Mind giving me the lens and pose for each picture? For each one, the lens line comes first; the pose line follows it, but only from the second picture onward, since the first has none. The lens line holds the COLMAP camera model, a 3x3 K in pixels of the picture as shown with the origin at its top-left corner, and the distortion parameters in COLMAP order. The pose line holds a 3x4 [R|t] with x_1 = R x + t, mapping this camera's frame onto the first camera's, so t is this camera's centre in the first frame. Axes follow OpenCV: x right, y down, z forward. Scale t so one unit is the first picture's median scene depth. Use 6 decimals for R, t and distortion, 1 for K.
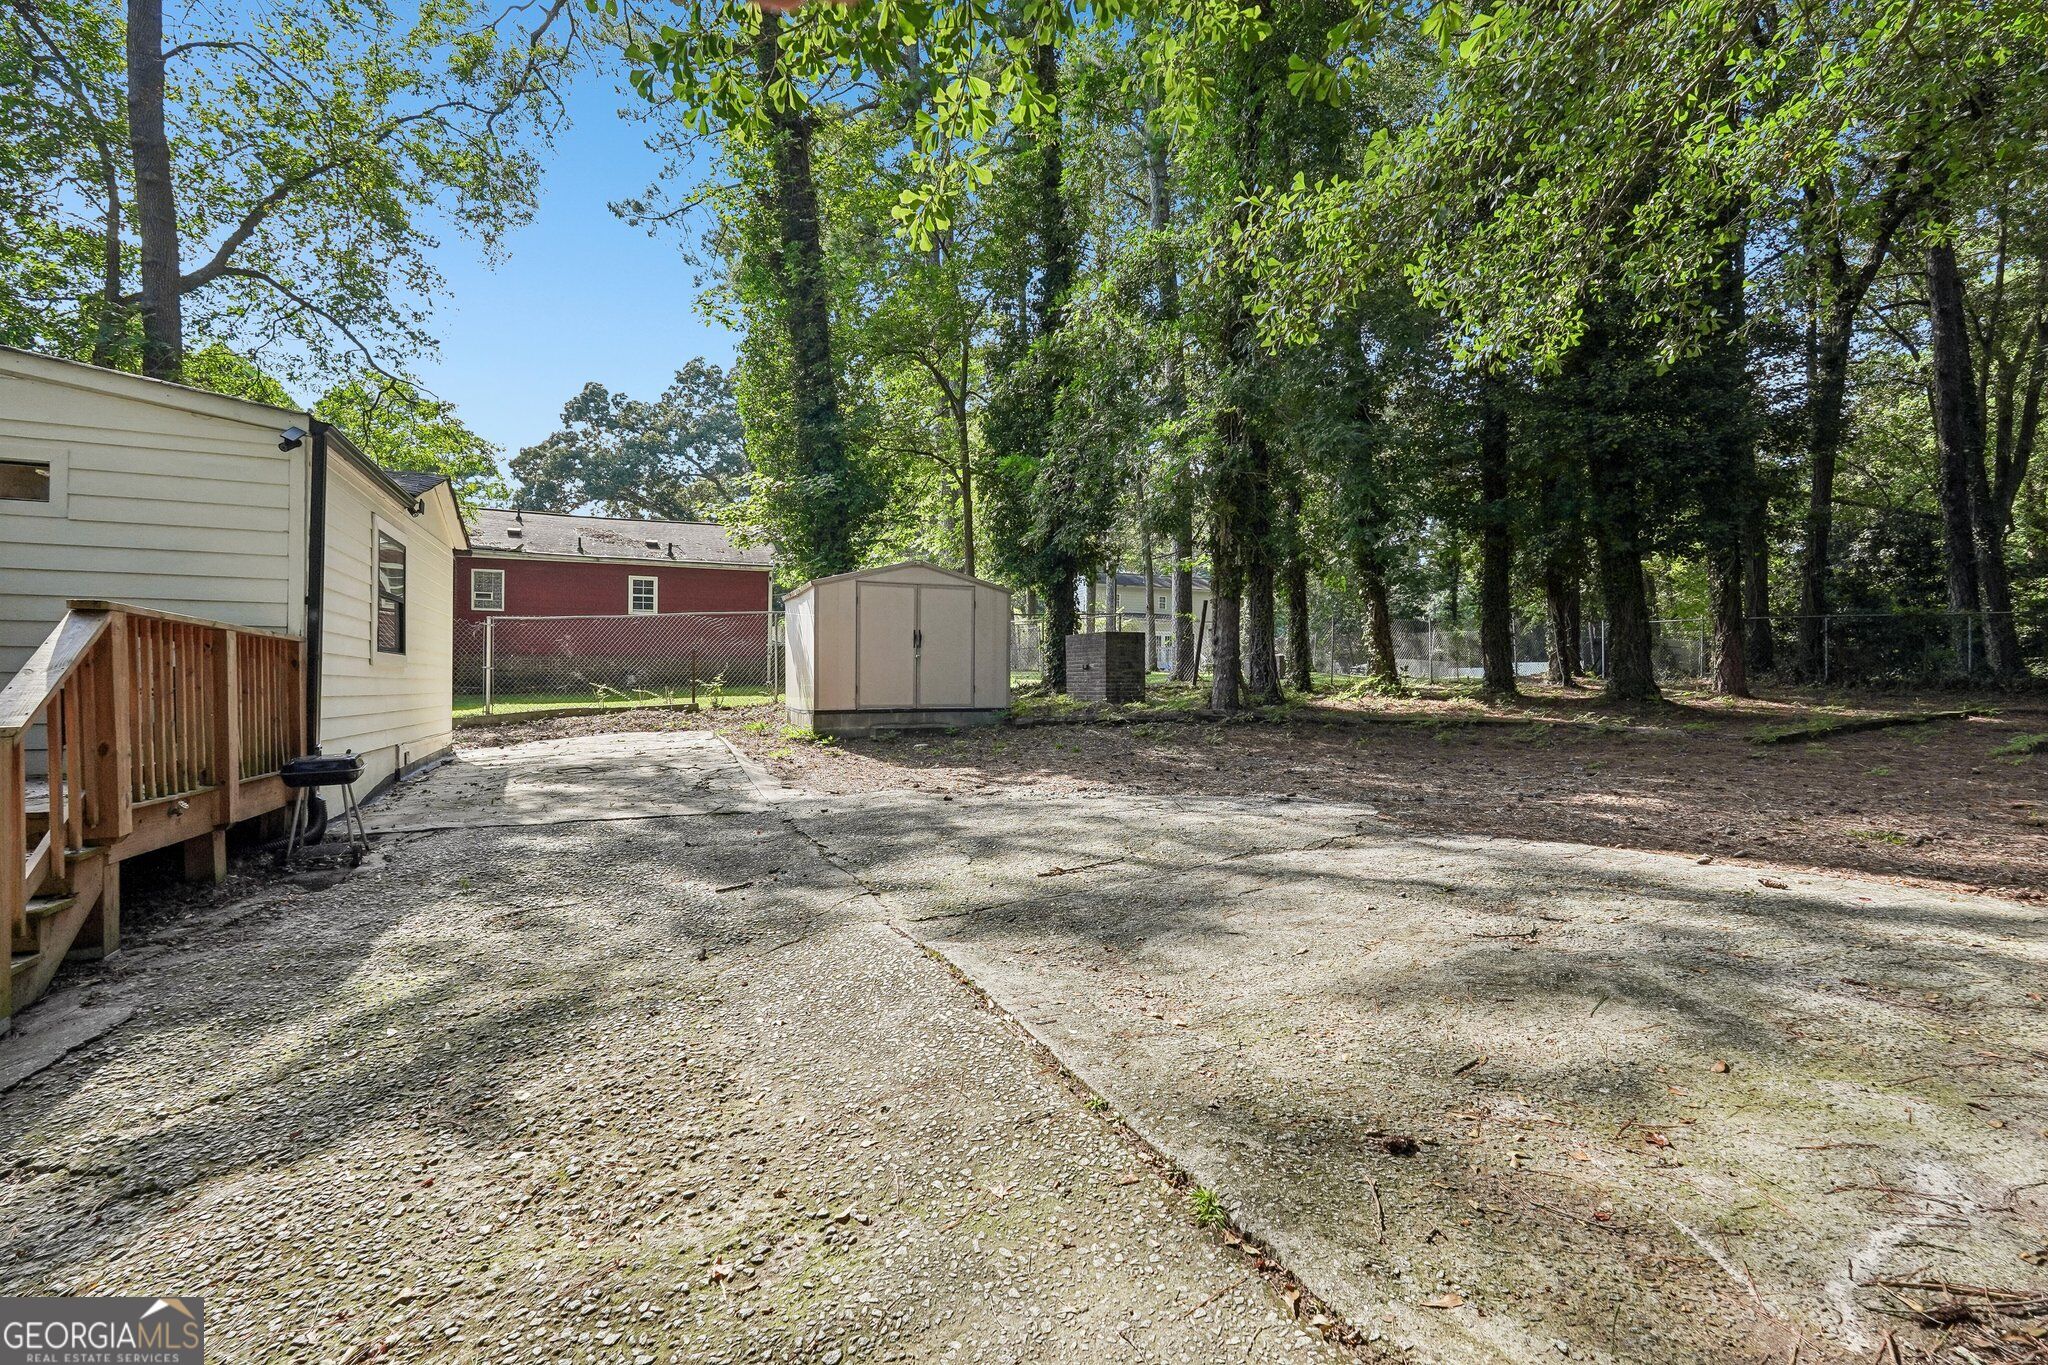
lens RADIAL K [[912.1, 0, 1026.4], [0, 912.1, 687.1], [0, 0, 1]] dist [-0.000623, 0.001770]
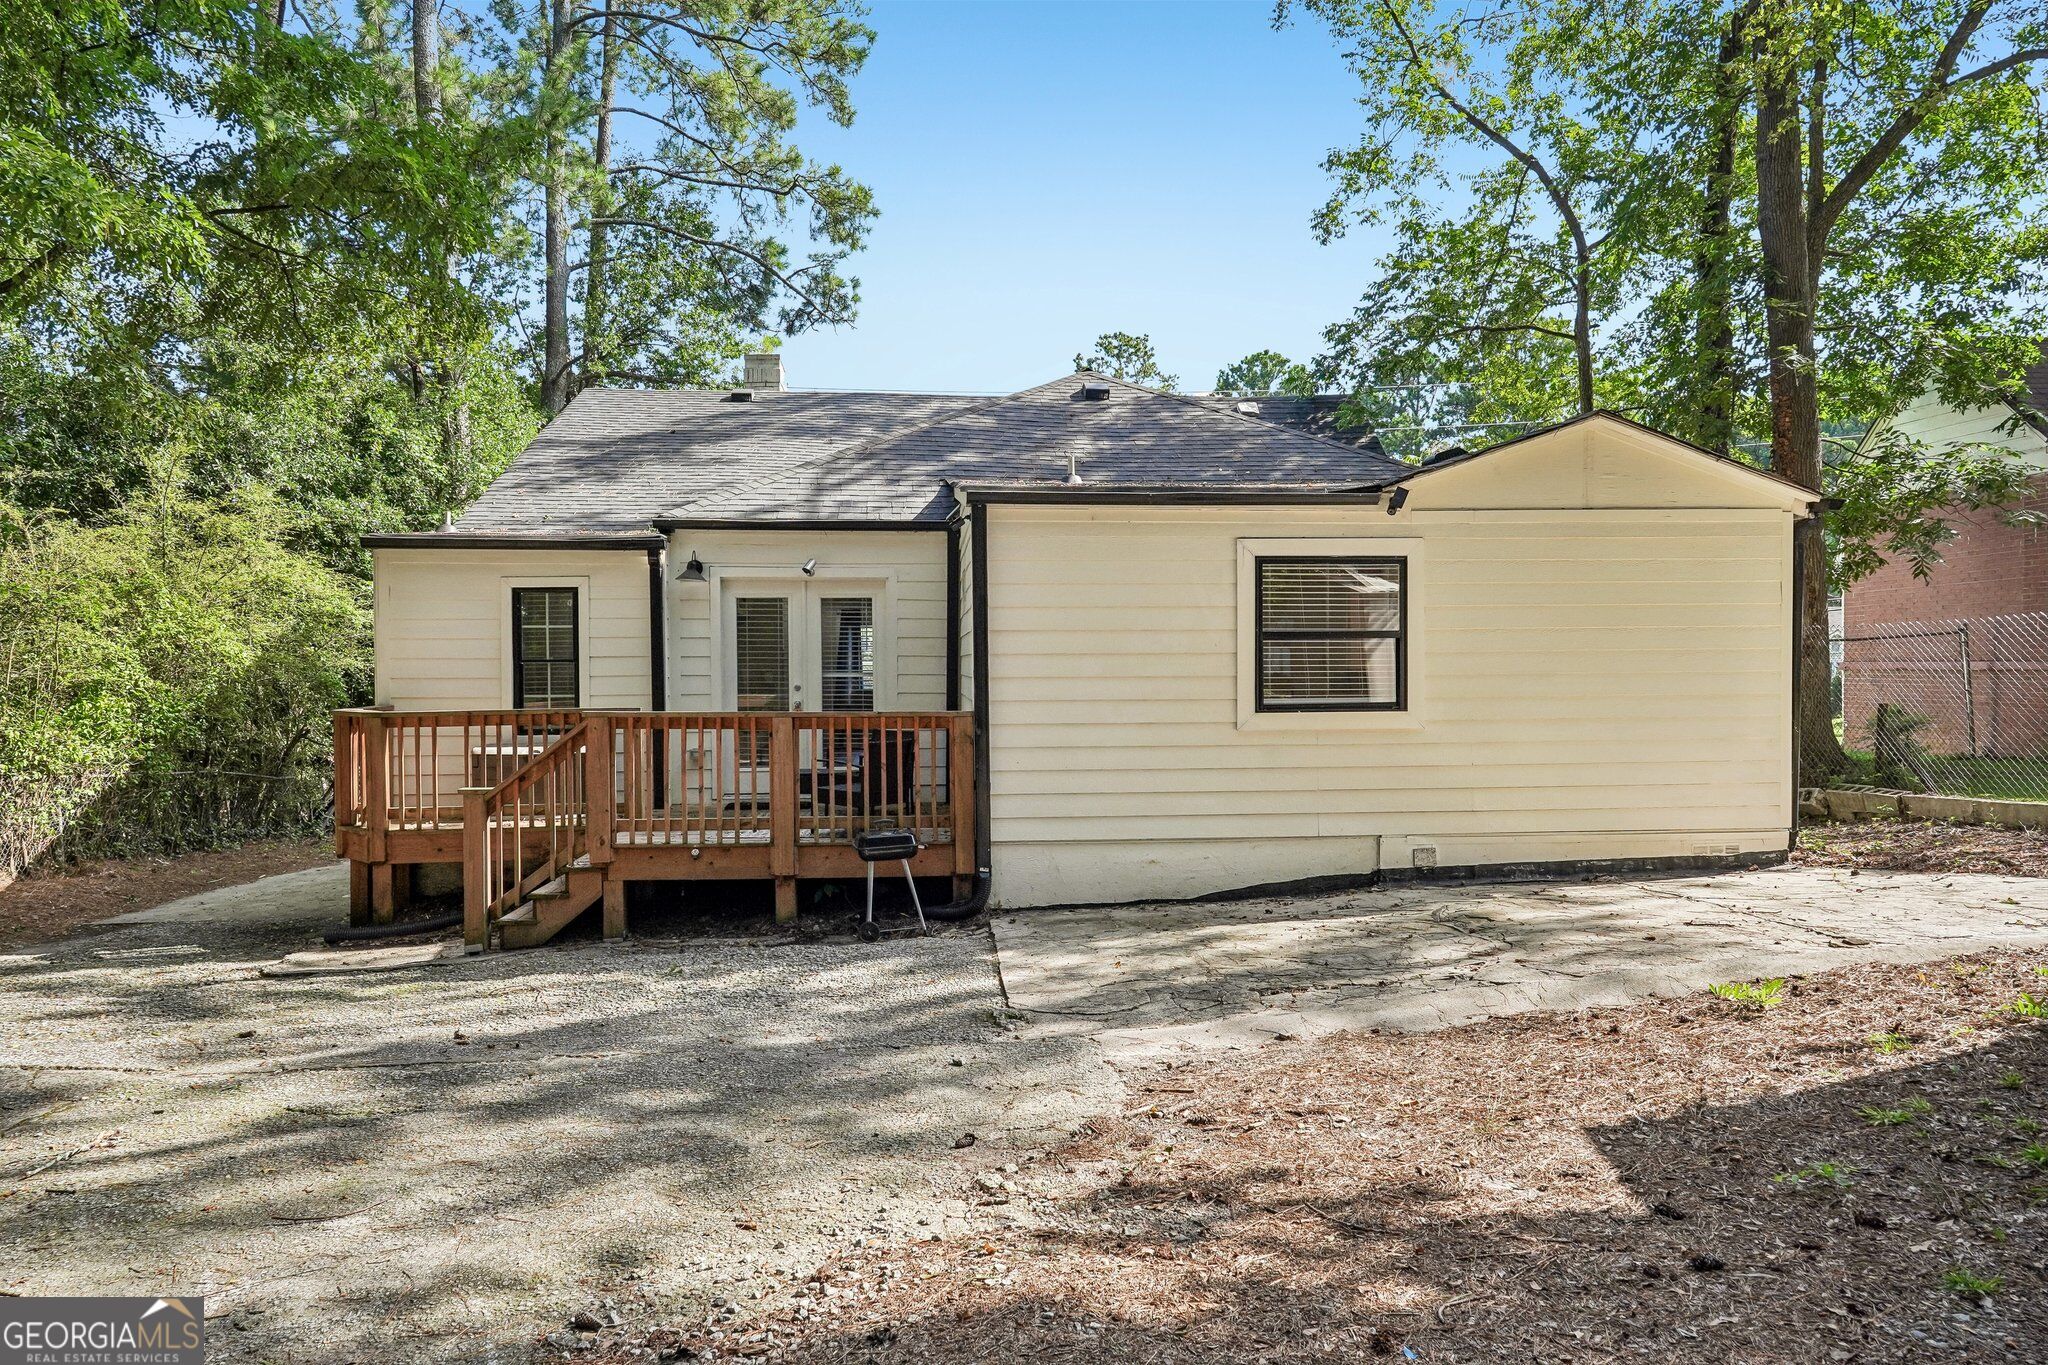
lens RADIAL K [[1323.2, 0, 1020.9], [0, 1323.2, 680.6], [0, 0, 1]] dist [-0.004552, 0.002759]
pose [[-0.332368, 0.012279, -0.943070, 0.238195], [0.006478, 0.999921, 0.010736, -0.043453], [0.943127, -0.002541, -0.332422, 0.650961]]
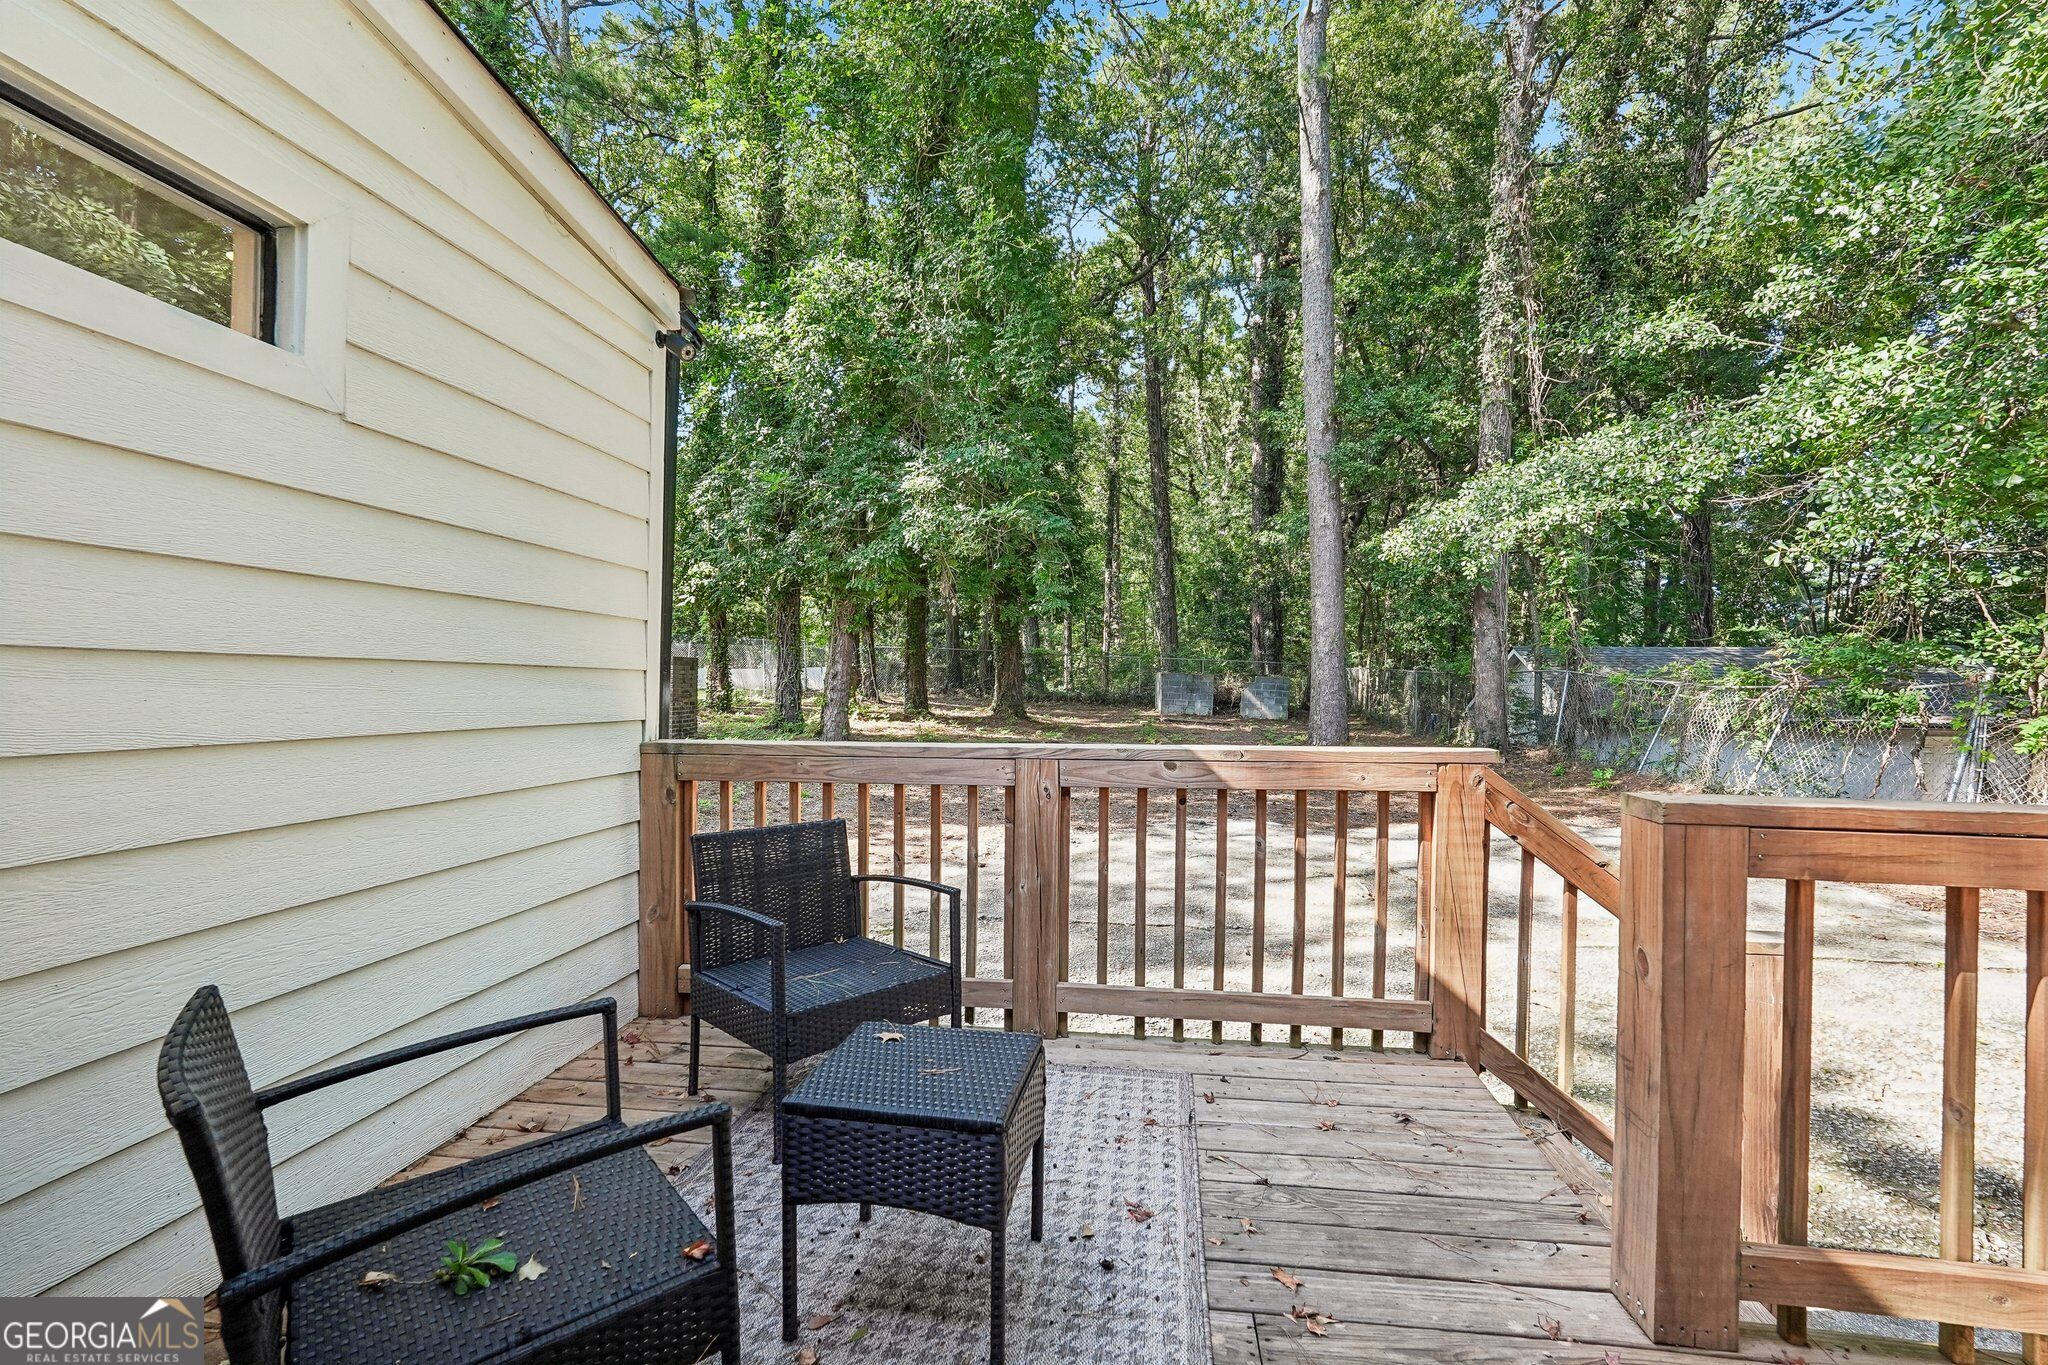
lens RADIAL K [[912.1, 0, 1032.5], [0, 912.1, 686.4], [0, 0, 1]] dist [-0.000623, 0.001770]
pose [[0.521357, 0.002141, 0.853336, -0.474357], [-0.004800, 0.999988, 0.000424, -0.034211], [-0.853325, -0.004317, 0.521362, 0.240290]]
